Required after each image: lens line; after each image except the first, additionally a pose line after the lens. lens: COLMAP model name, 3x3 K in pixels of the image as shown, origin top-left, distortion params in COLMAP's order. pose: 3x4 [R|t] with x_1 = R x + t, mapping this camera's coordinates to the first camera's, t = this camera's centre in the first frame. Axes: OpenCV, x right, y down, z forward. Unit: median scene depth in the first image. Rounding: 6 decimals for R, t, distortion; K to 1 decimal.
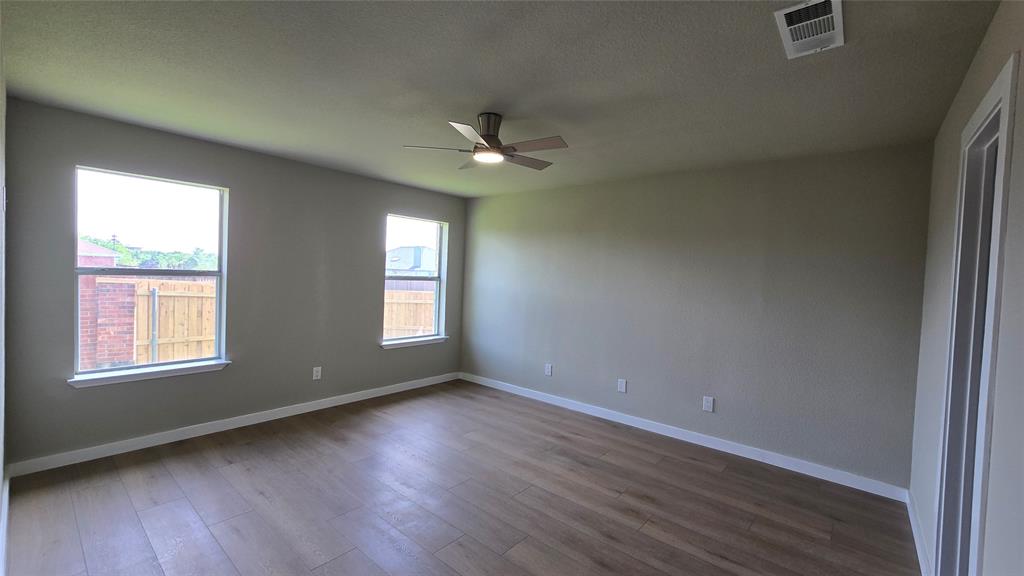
lens RADIAL K [[416.9, 0, 519.9], [0, 416.9, 286.7], [0, 0, 1]] dist [0.000370, 0.000720]
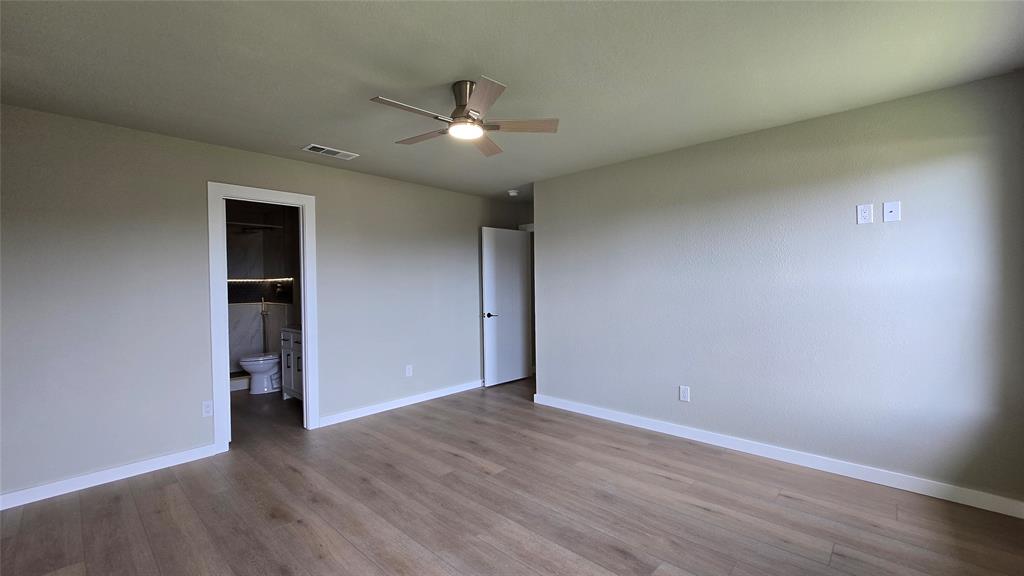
lens RADIAL K [[416.9, 0, 519.9], [0, 416.9, 286.7], [0, 0, 1]] dist [0.000370, 0.000720]
pose [[-0.998538, -0.025818, 0.047482, -0.228782], [-0.024166, 0.999093, 0.035048, -0.013130], [-0.048344, 0.033849, -0.998257, 1.807293]]
